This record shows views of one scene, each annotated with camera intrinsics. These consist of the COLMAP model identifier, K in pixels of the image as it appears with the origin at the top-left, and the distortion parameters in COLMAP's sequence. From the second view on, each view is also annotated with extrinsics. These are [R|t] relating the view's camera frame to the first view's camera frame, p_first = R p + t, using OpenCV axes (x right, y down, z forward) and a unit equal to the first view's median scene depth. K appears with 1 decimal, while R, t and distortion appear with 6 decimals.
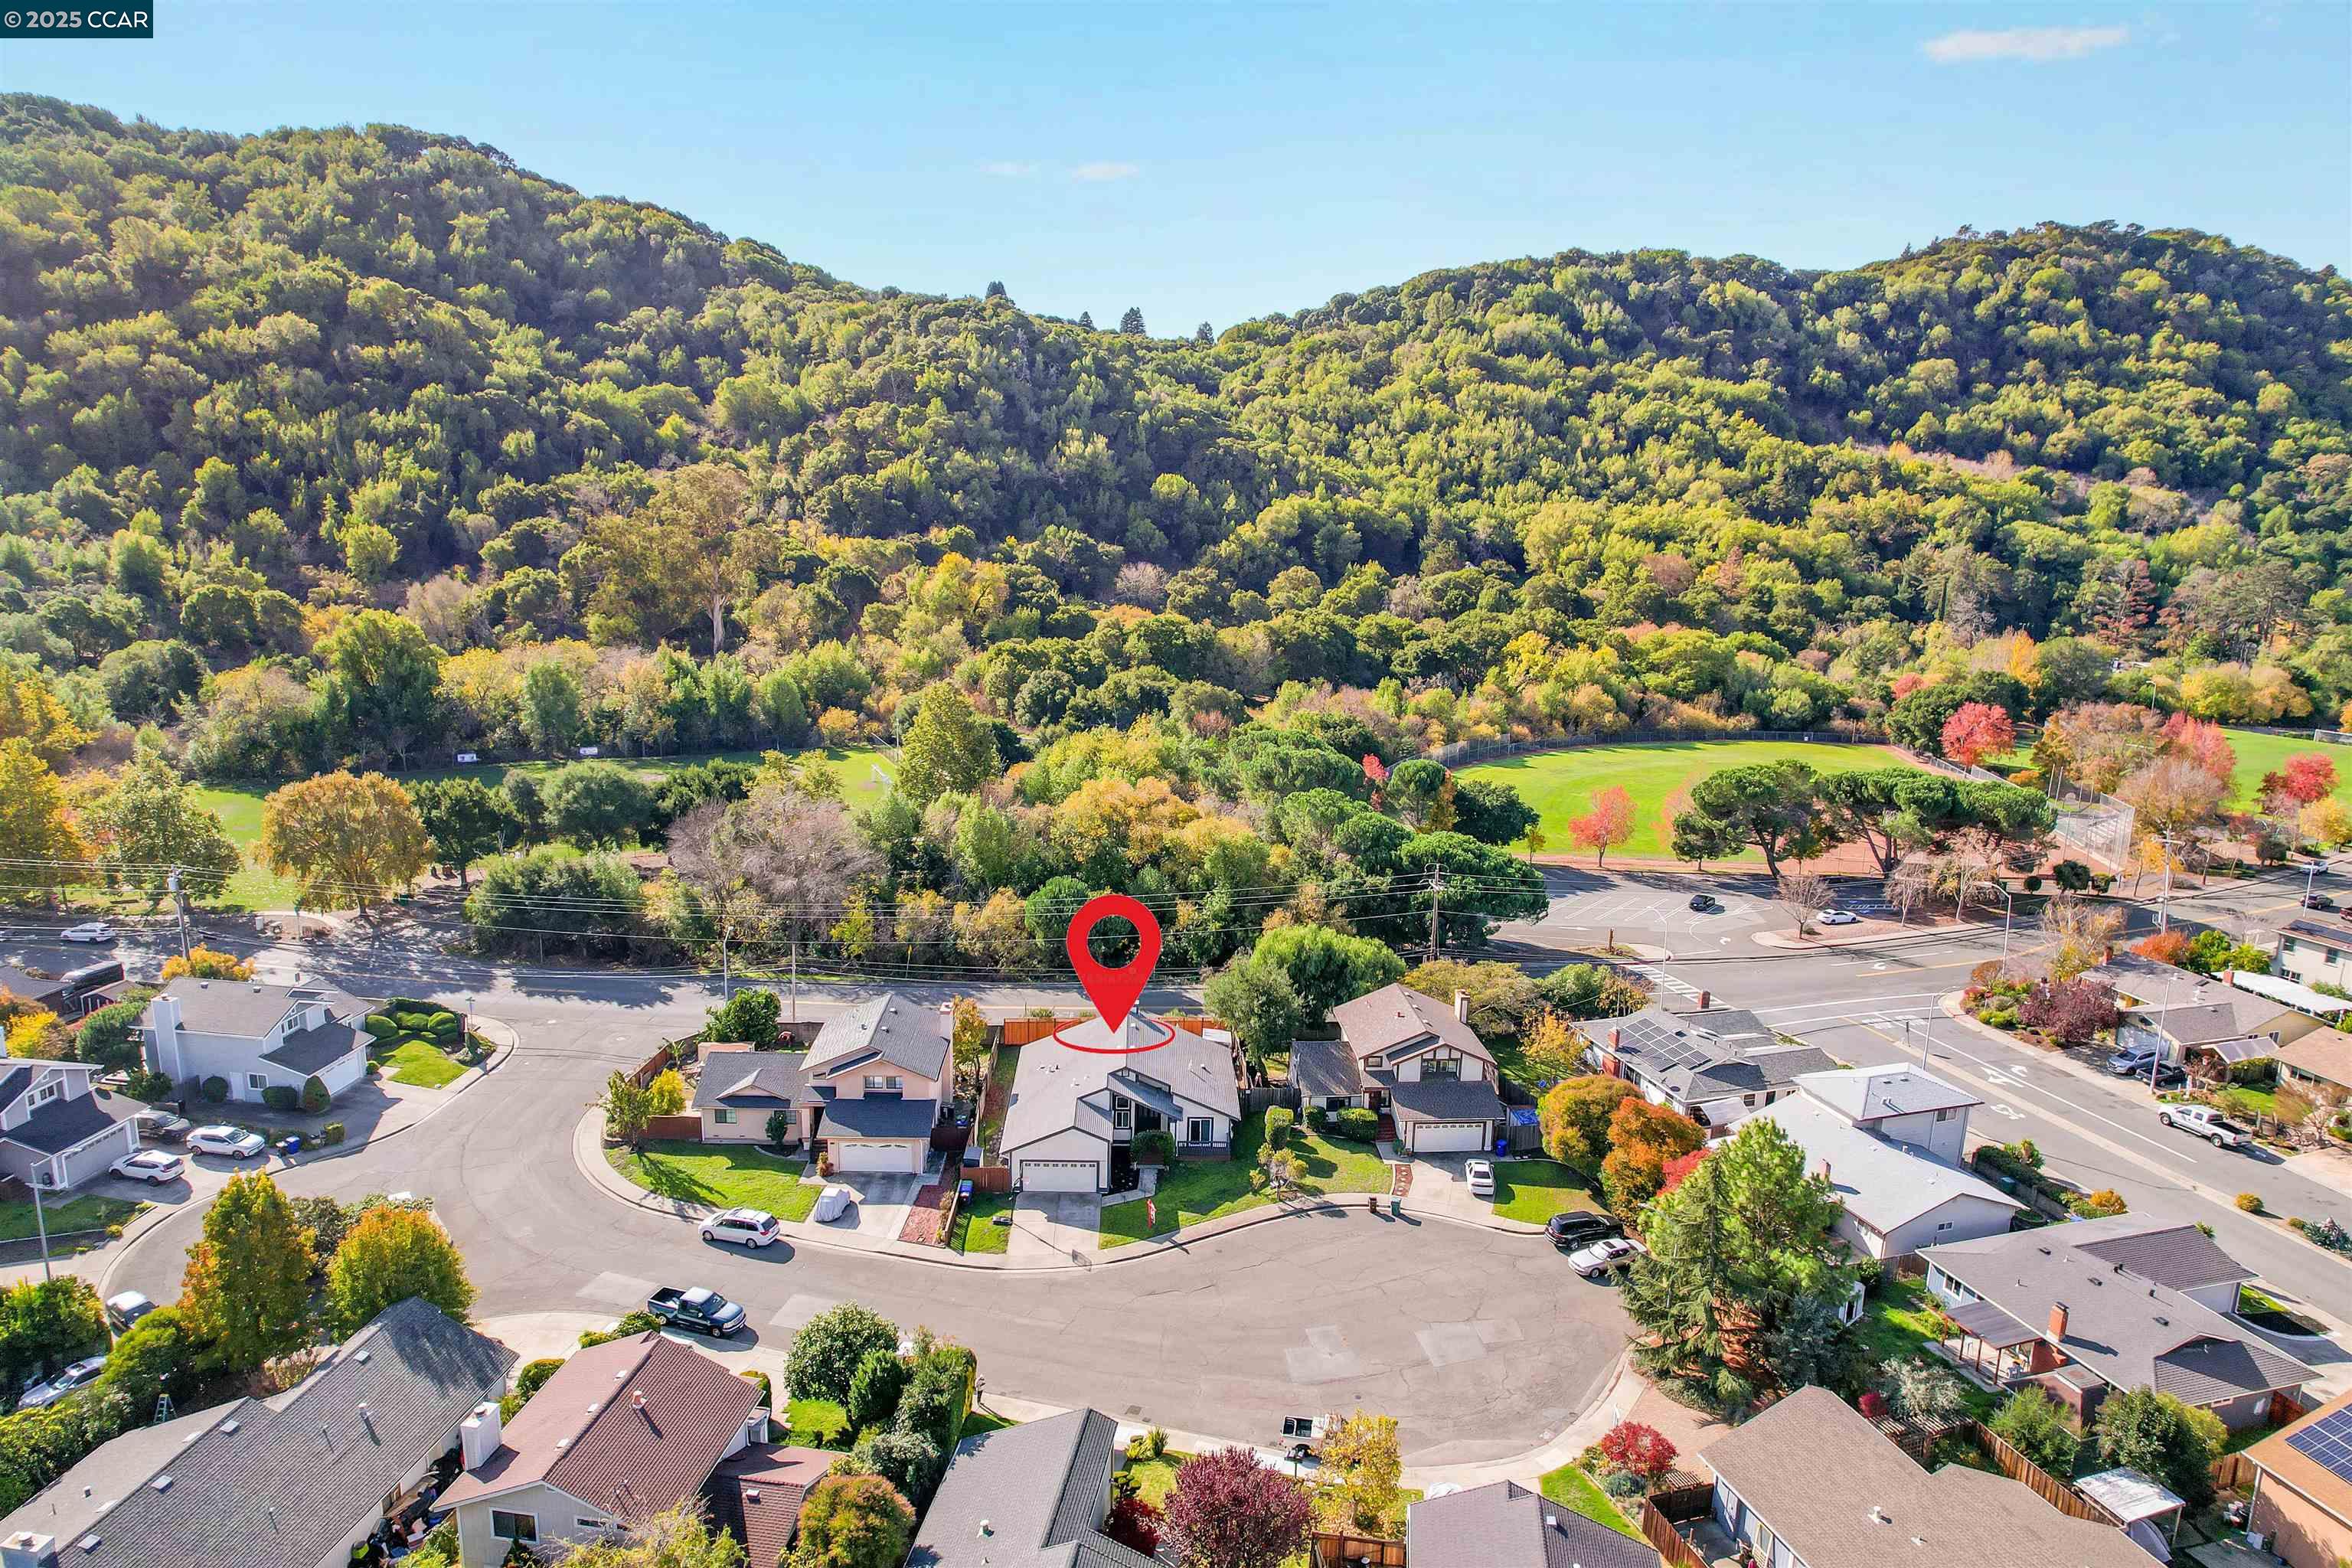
lens RADIAL K [[1601.9, 0, 1178.9], [0, 1601.9, 734.1], [0, 0, 1]] dist [-0.102133, 0.118516]
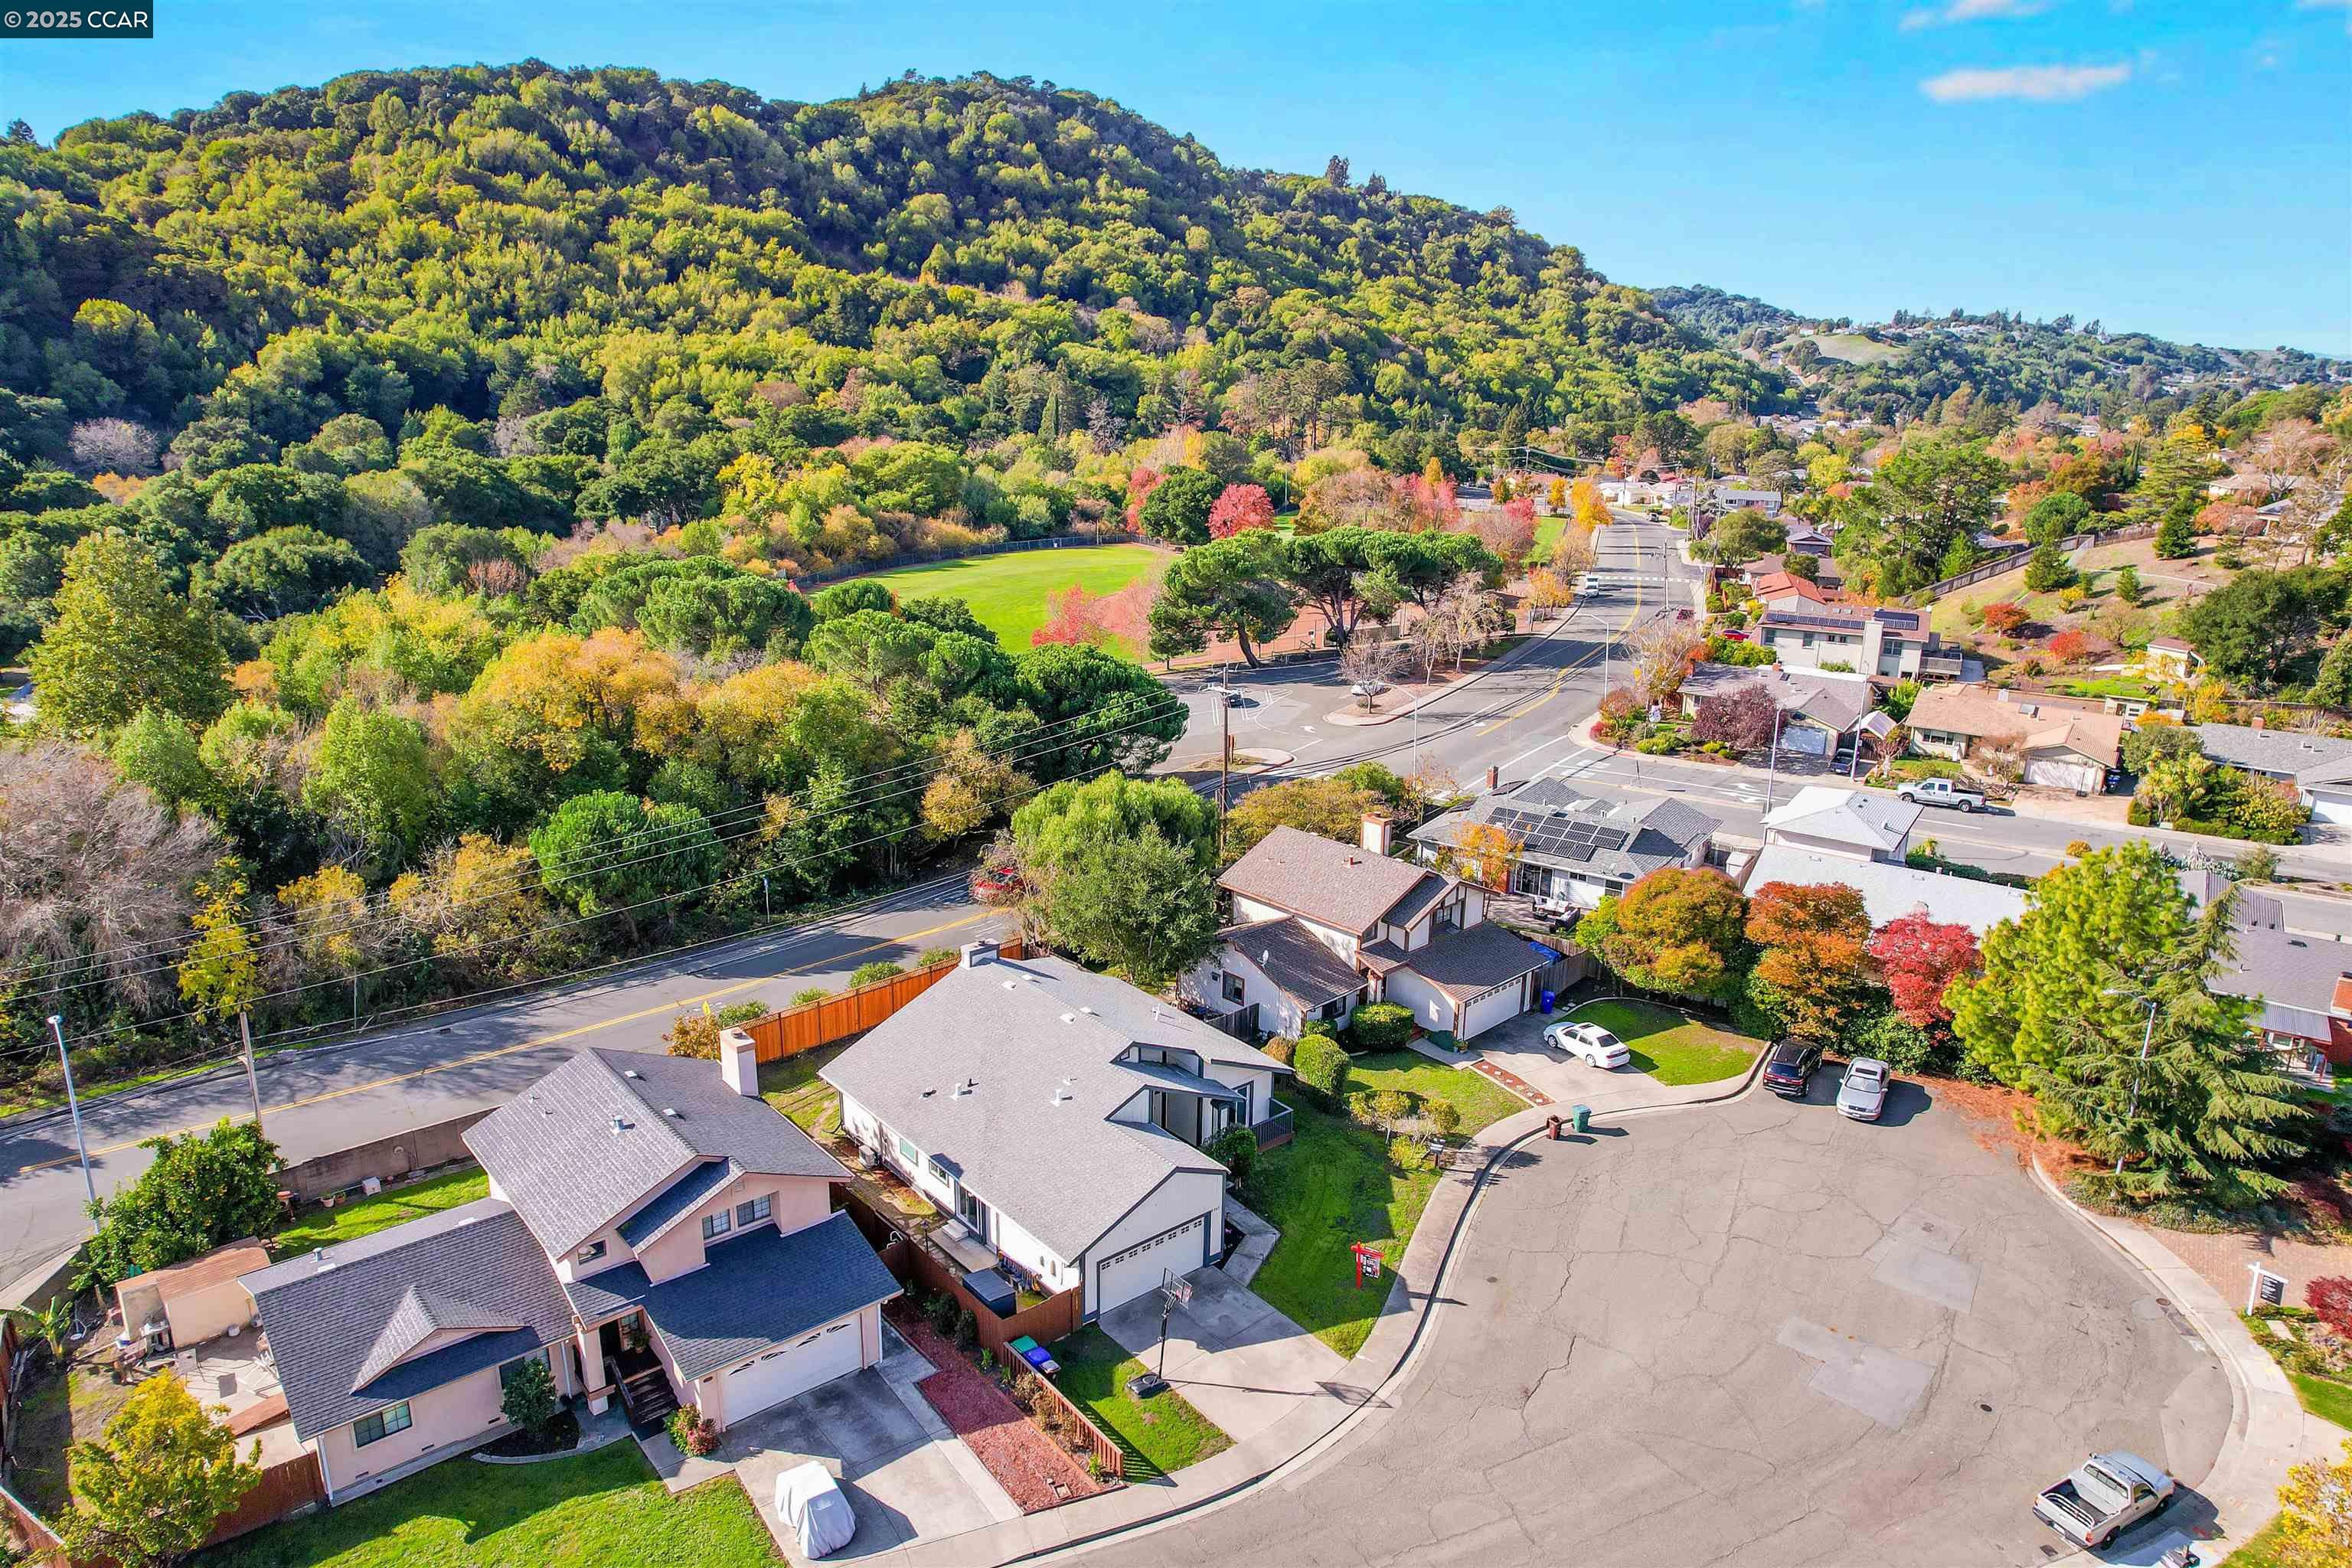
lens RADIAL K [[1601.9, 0, 1178.9], [0, 1601.9, 734.1], [0, 0, 1]] dist [-0.102133, 0.118516]
pose [[0.775021, -0.166381, 0.609639, -0.073308], [0.123983, 0.986002, 0.111480, 0.008720], [-0.619654, -0.010815, 0.784801, 0.115743]]
